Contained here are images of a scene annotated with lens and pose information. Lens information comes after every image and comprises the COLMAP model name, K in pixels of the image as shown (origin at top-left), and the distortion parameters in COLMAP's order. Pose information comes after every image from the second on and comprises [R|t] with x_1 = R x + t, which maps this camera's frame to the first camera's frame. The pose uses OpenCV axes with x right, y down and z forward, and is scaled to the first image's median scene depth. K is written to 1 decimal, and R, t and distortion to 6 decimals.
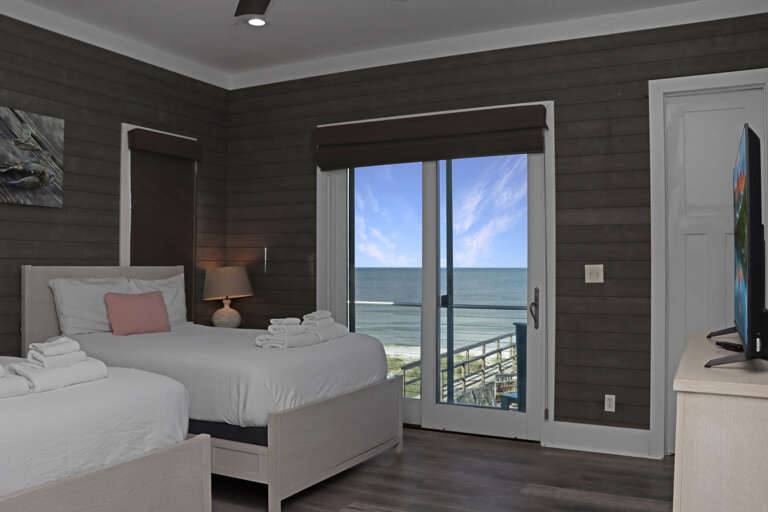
lens RADIAL K [[683.2, 0, 382.5], [0, 683.2, 258.6], [0, 0, 1]] dist [-0.124409, 0.084426]
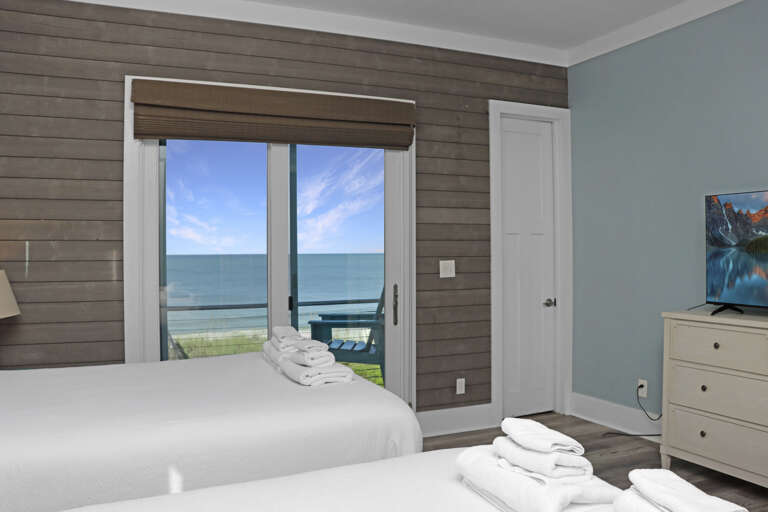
lens RADIAL K [[683.2, 0, 358.8], [0, 683.2, 247.7], [0, 0, 1]] dist [-0.124409, 0.084426]
pose [[0.611951, 0.000002, 0.790896, -0.639250], [0.002611, 0.999995, -0.002023, -0.009569], [-0.790892, 0.003303, 0.611947, 0.450388]]
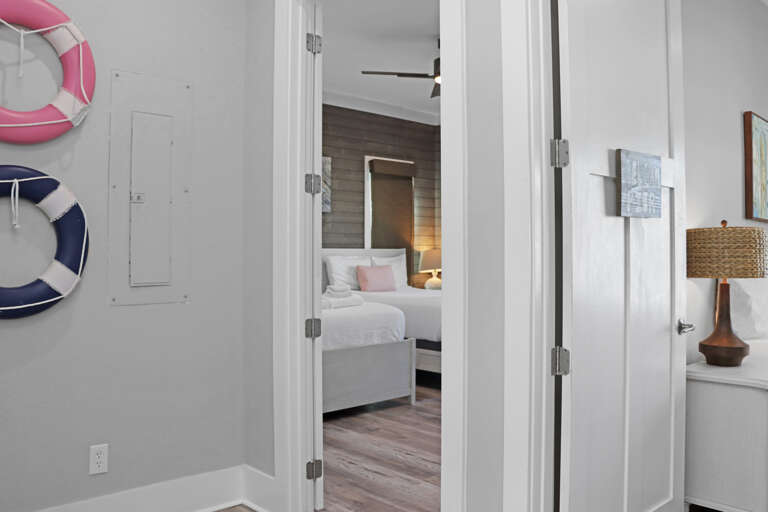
lens RADIAL K [[683.2, 0, 386.9], [0, 683.2, 252.5], [0, 0, 1]] dist [-0.124409, 0.084426]
pose [[0.948918, -0.002797, -0.315511, 0.169658], [0.005321, 0.999960, 0.007138, 0.009737], [0.315479, -0.008452, 0.948895, -0.527454]]
